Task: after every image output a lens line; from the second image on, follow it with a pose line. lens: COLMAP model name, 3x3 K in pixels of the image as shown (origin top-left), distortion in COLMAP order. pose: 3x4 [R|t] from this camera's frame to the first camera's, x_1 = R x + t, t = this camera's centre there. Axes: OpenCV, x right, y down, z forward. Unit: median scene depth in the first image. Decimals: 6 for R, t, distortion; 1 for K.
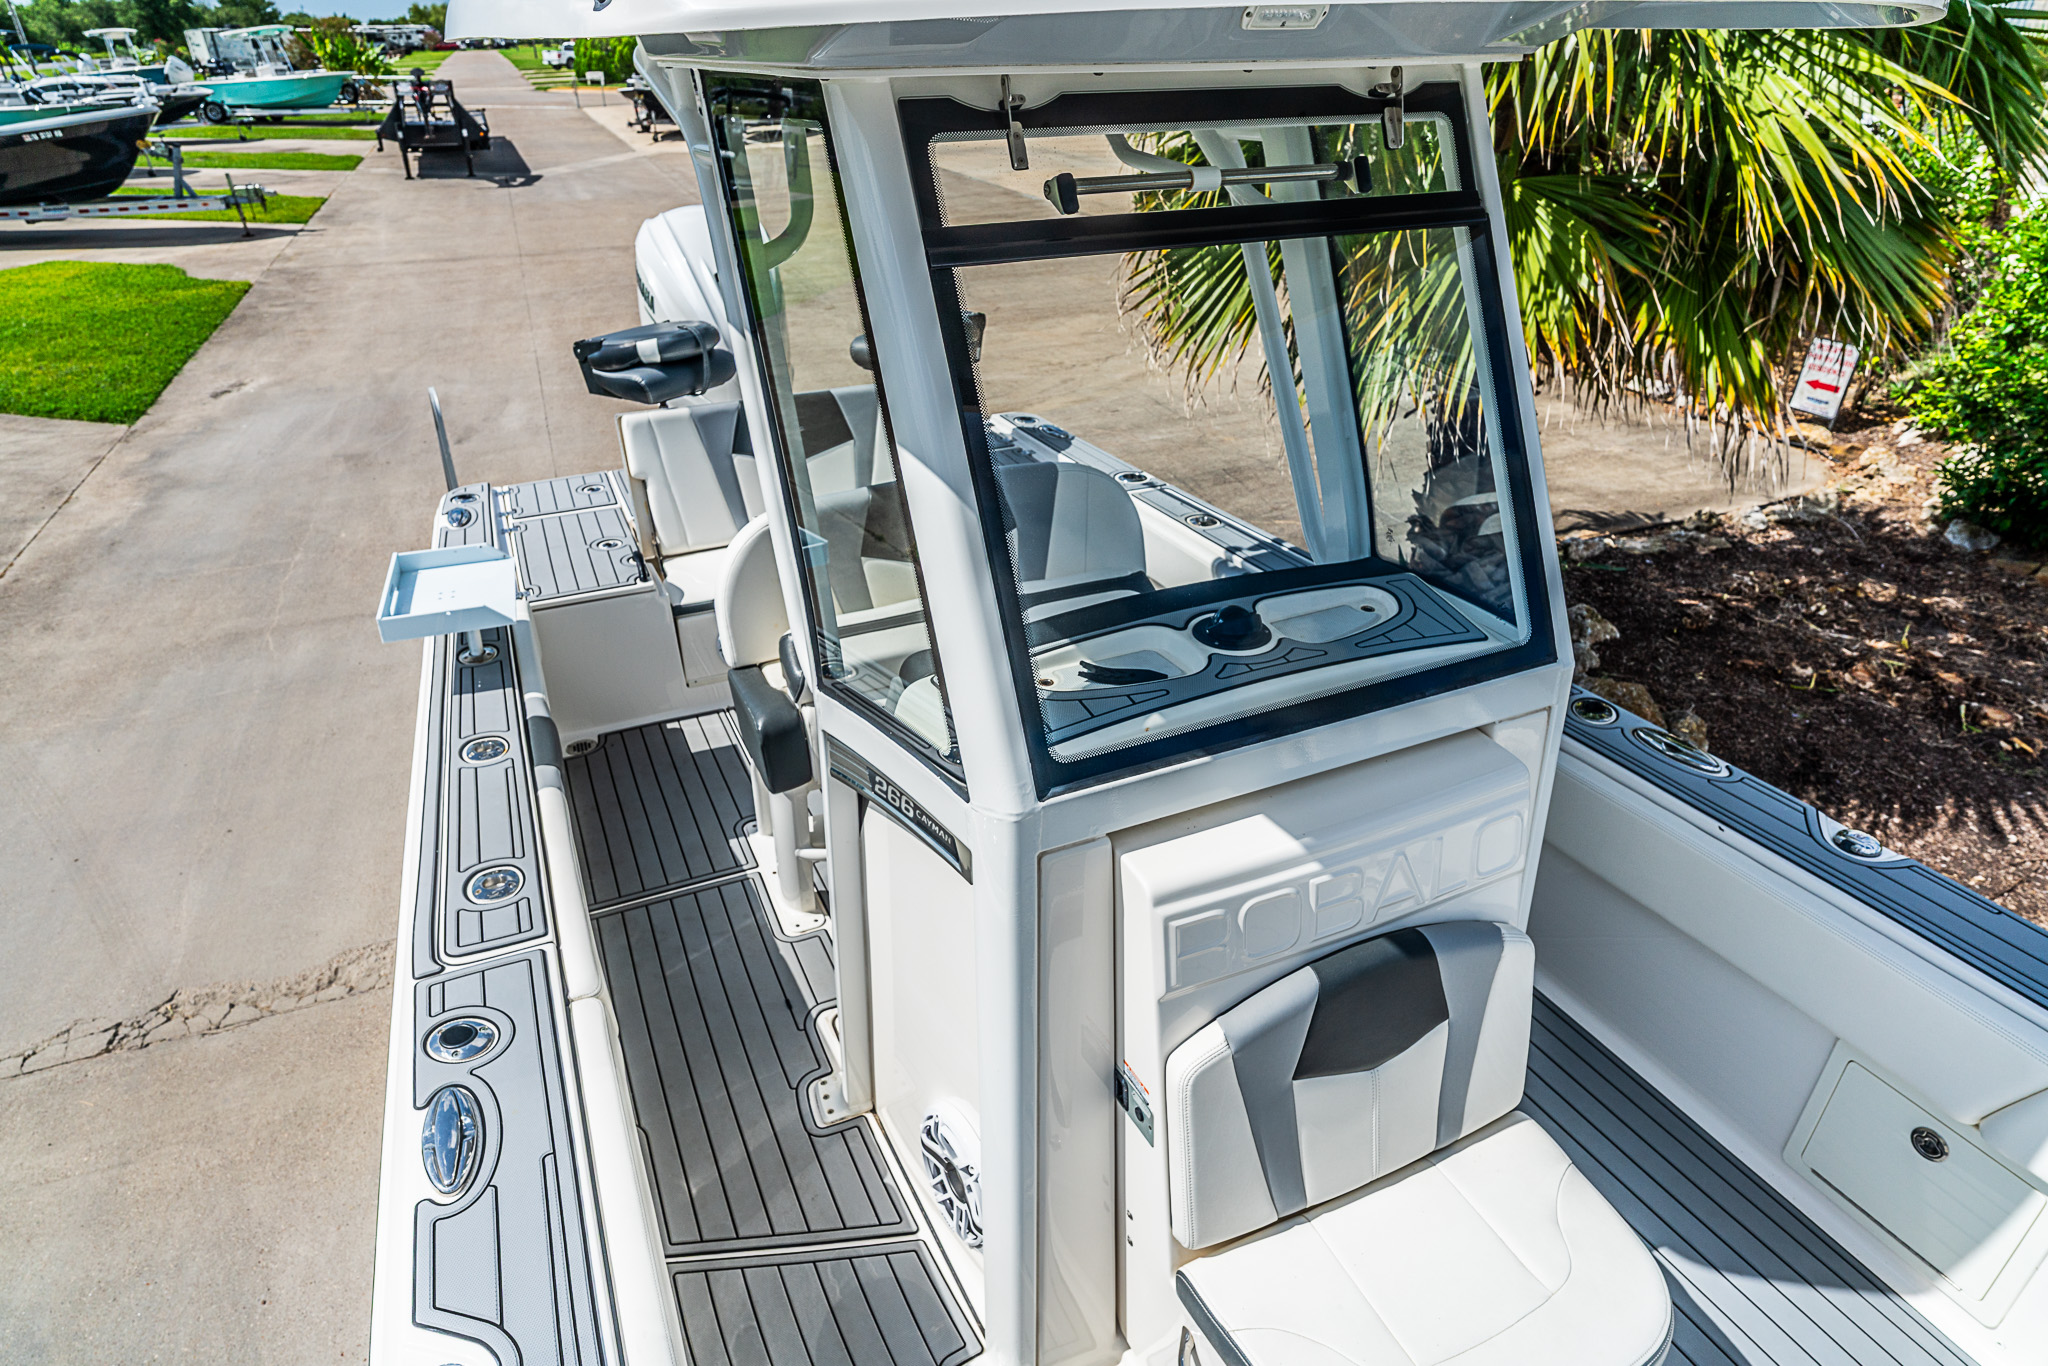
lens RADIAL K [[1155.3, 0, 1007.8], [0, 1155.3, 685.5], [0, 0, 1]] dist [-0.065677, 0.033399]
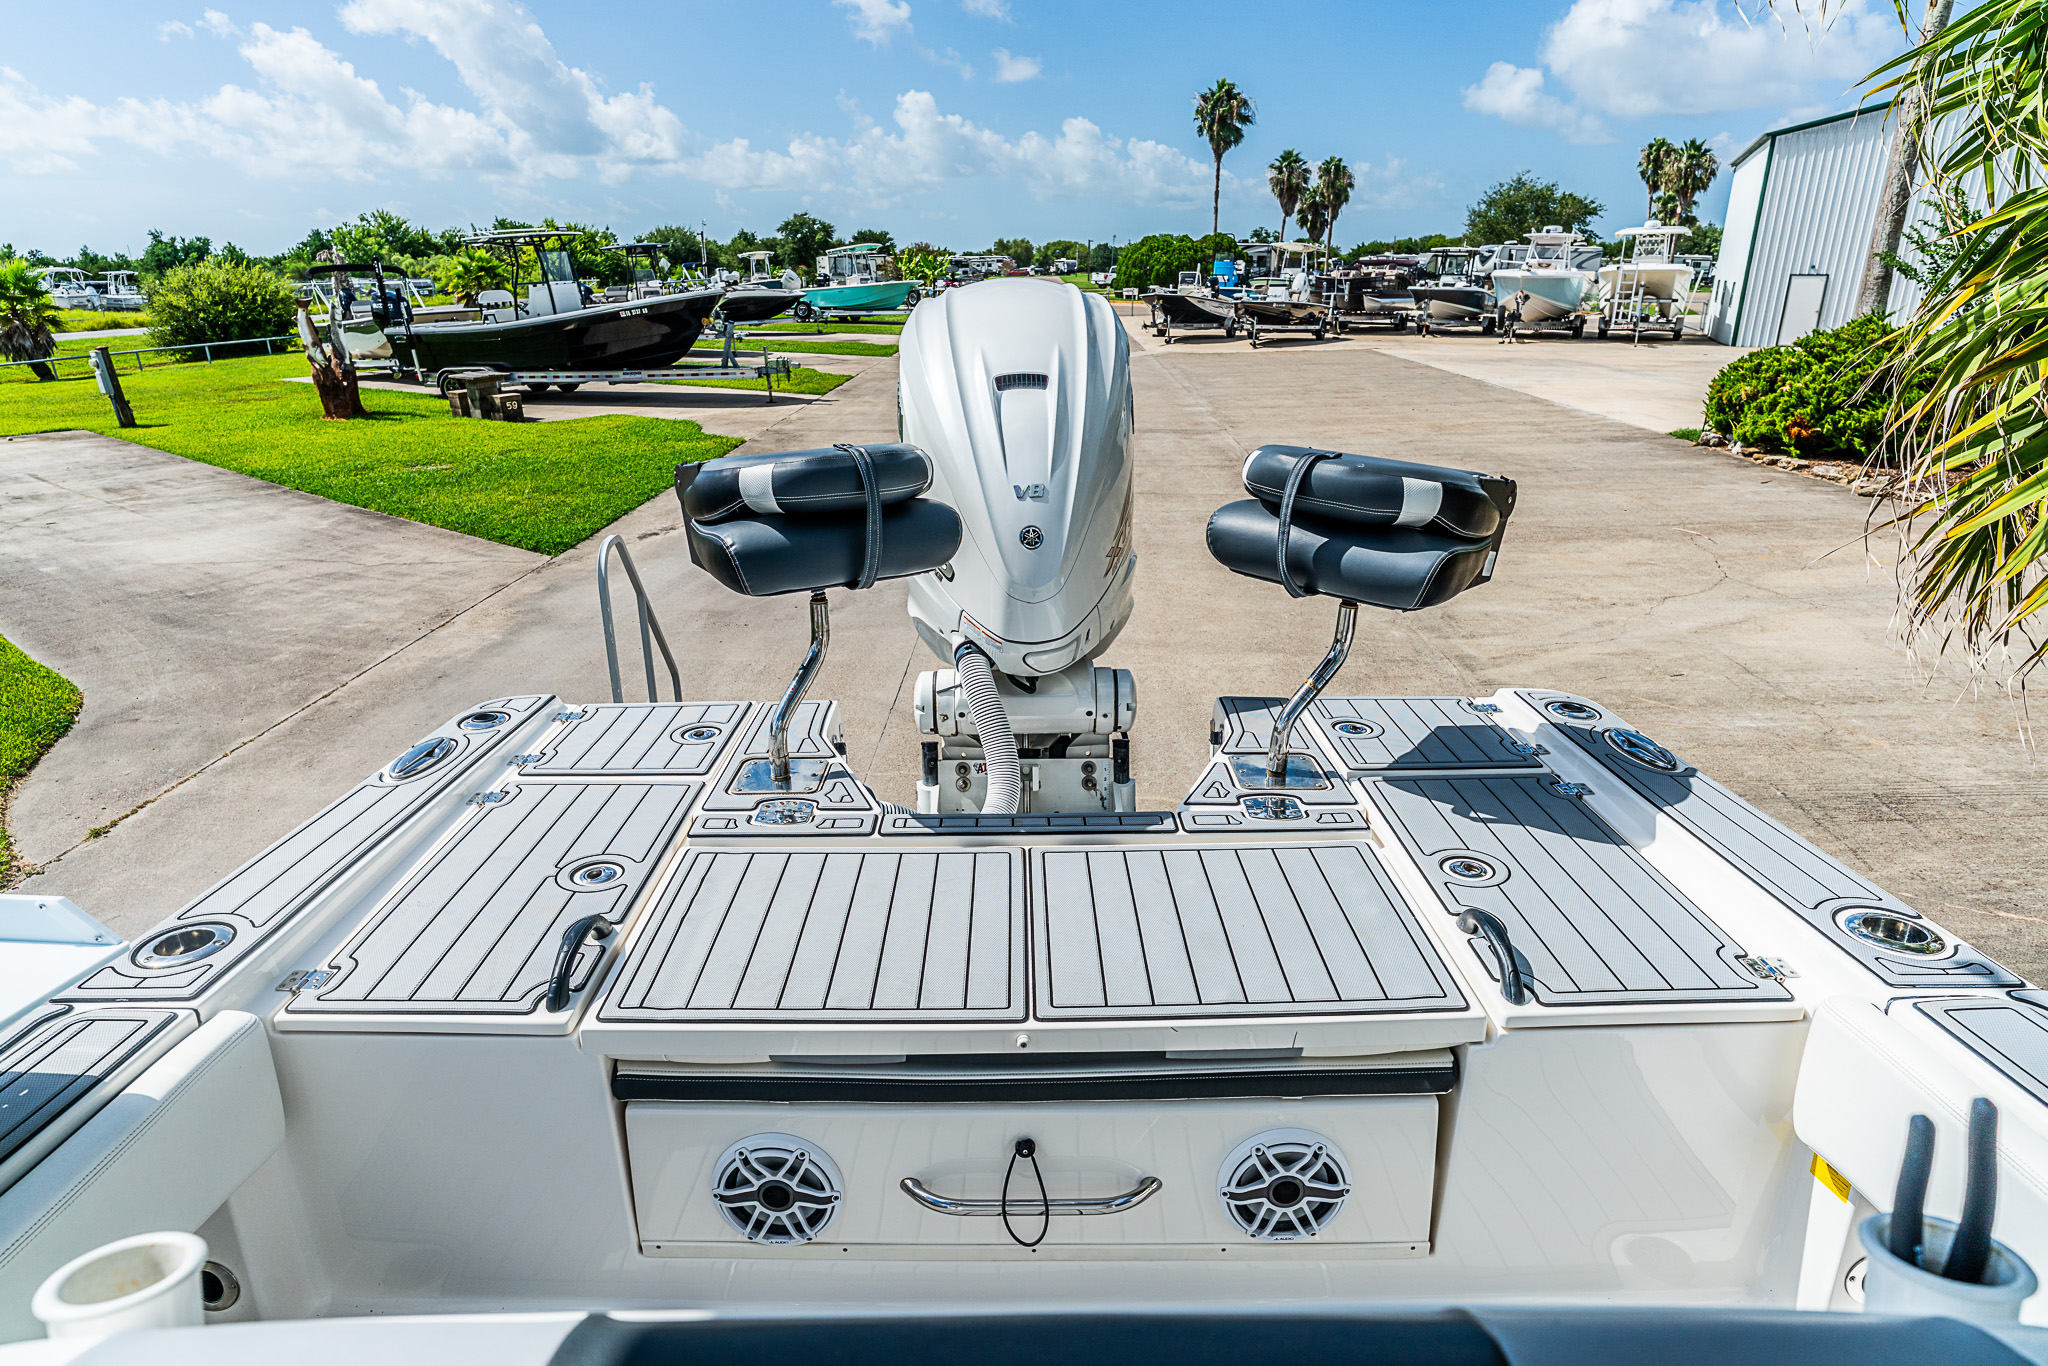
lens RADIAL K [[1155.3, 0, 1007.8], [0, 1155.3, 685.5], [0, 0, 1]] dist [-0.065677, 0.033399]
pose [[0.912675, 0.130203, -0.387391, -0.008637], [-0.194228, 0.972192, -0.130835, -0.069585], [0.359584, 0.194652, 0.912584, 0.251995]]
